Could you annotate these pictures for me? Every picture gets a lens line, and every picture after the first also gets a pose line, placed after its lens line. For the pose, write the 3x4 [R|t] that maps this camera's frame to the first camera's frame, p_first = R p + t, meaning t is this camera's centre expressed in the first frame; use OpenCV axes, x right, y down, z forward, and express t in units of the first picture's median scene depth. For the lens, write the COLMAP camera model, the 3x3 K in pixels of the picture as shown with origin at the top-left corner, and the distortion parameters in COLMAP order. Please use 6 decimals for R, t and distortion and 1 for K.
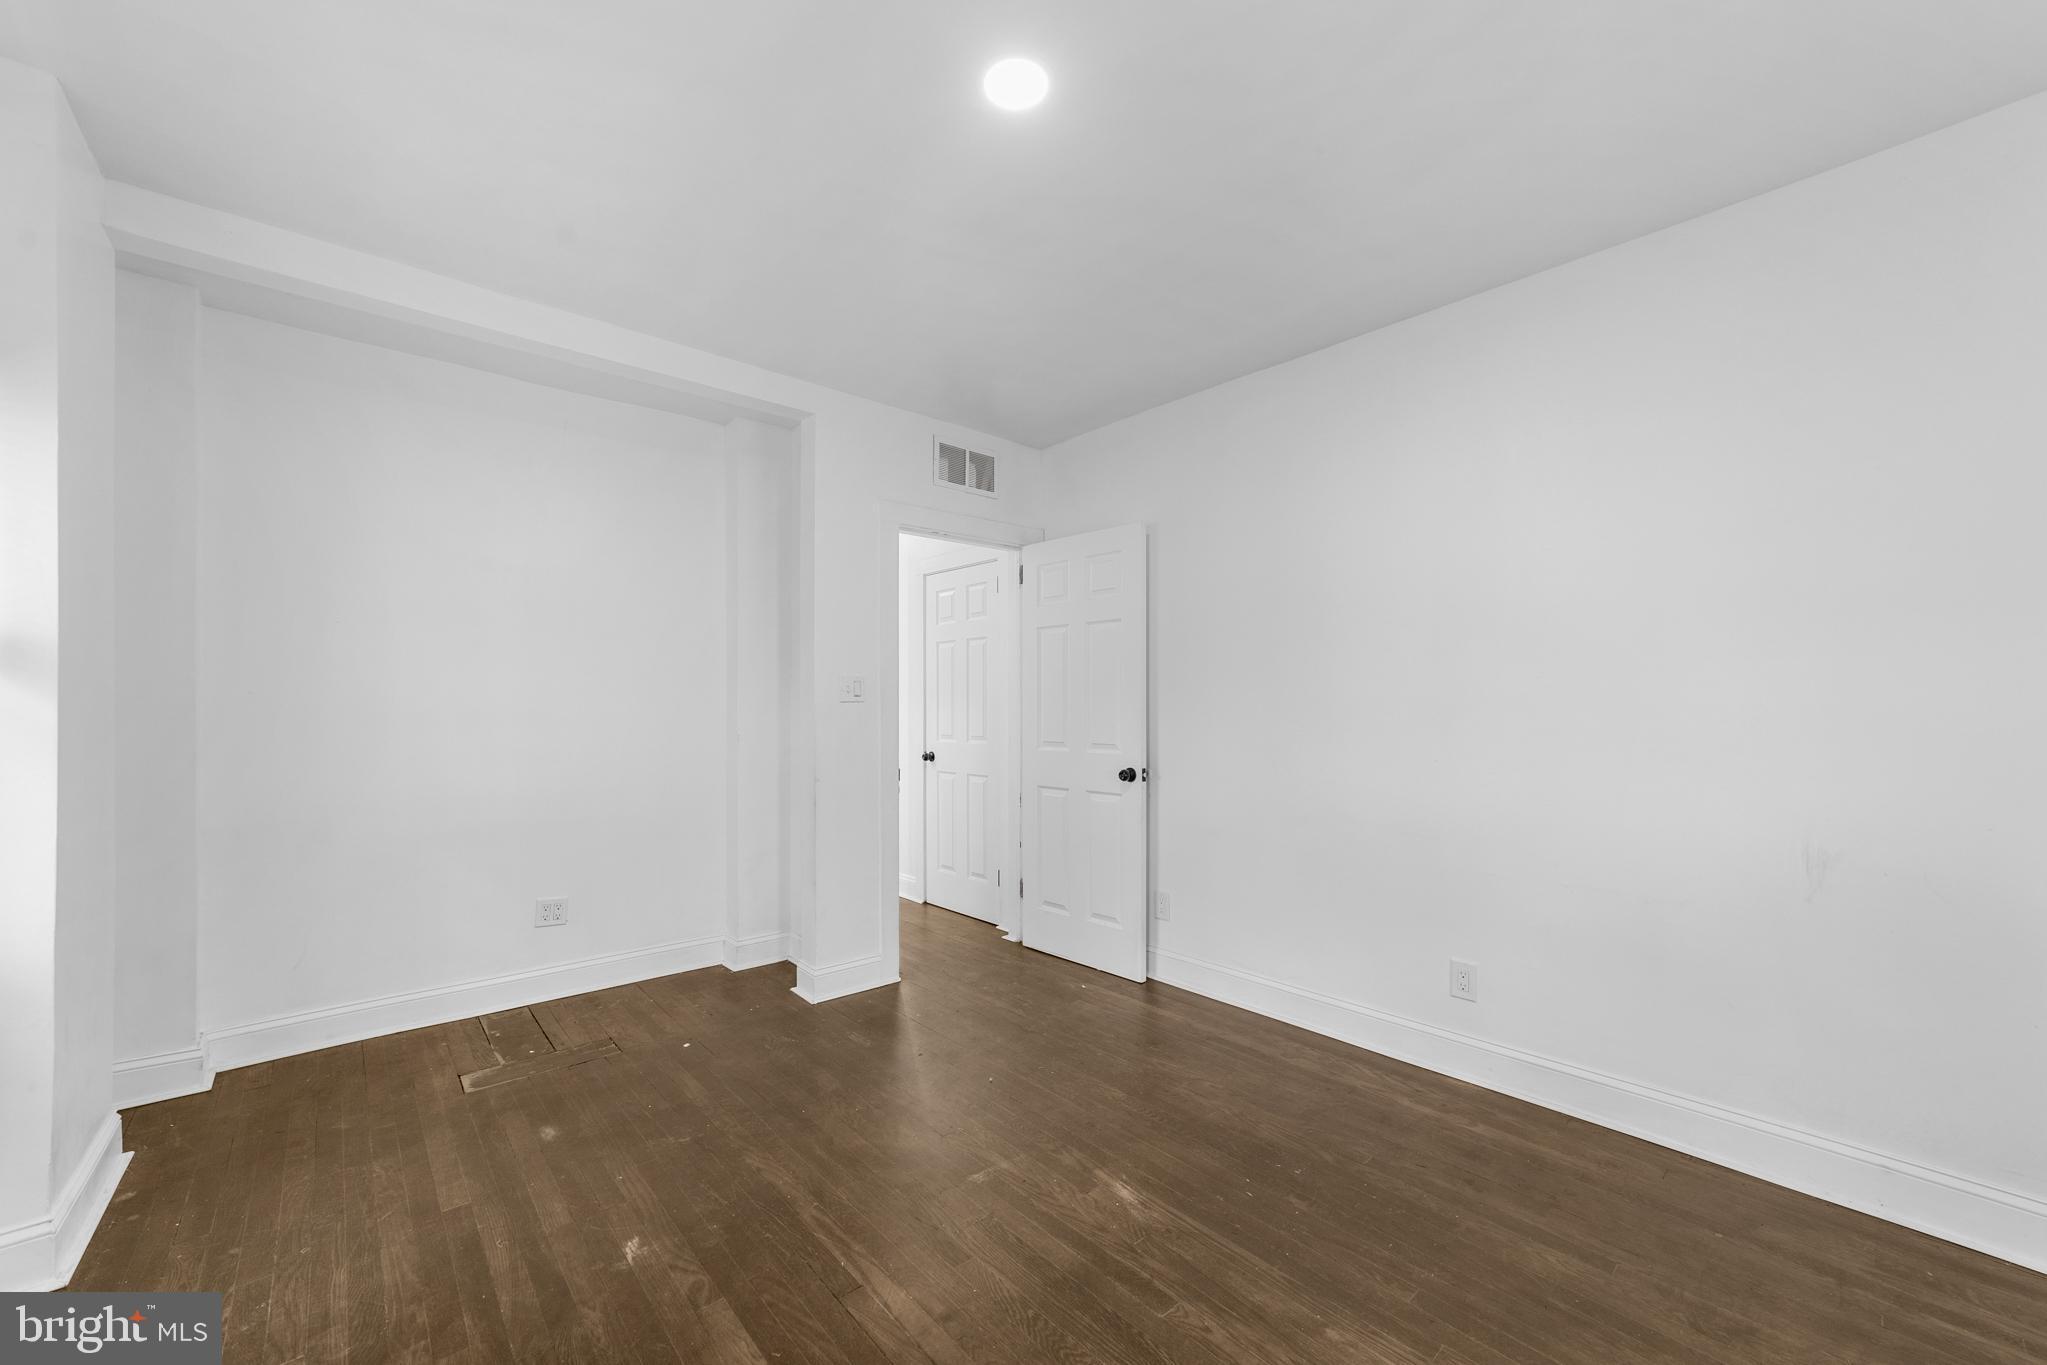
lens RADIAL K [[788.5, 0, 1023.1], [0, 788.5, 693.0], [0, 0, 1]] dist [0.000988, 0.000974]
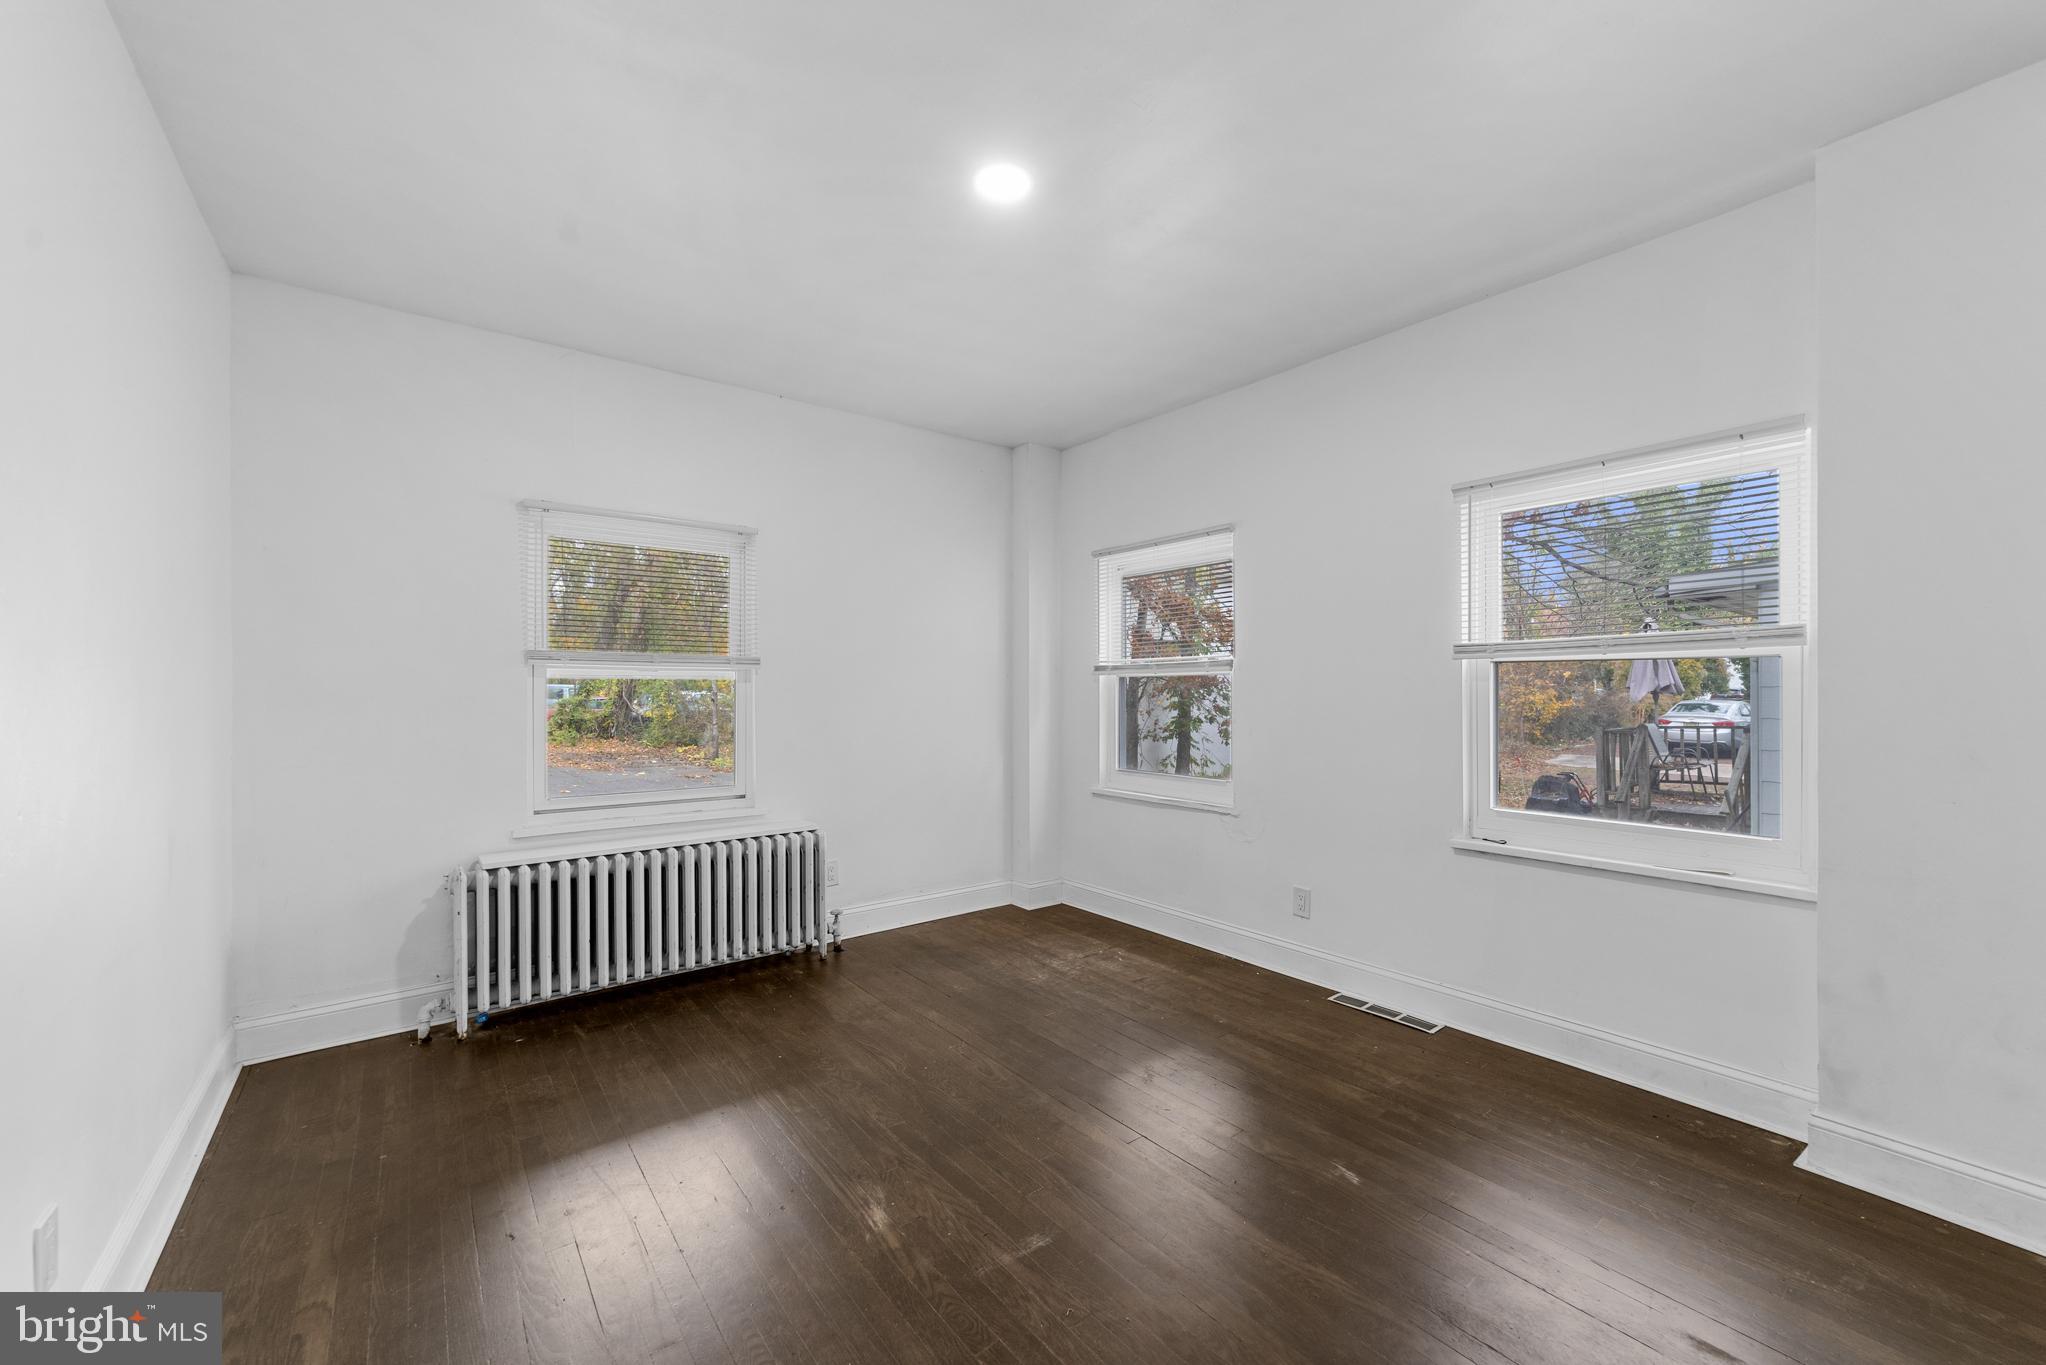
lens RADIAL K [[788.1, 0, 1023.3], [0, 788.1, 691.9], [0, 0, 1]] dist [0.000988, 0.000974]
pose [[-0.998316, 0.005601, 0.057738, -0.095053], [0.004953, 0.999923, -0.011362, 0.032456], [-0.057797, -0.011057, -0.998267, 1.889731]]
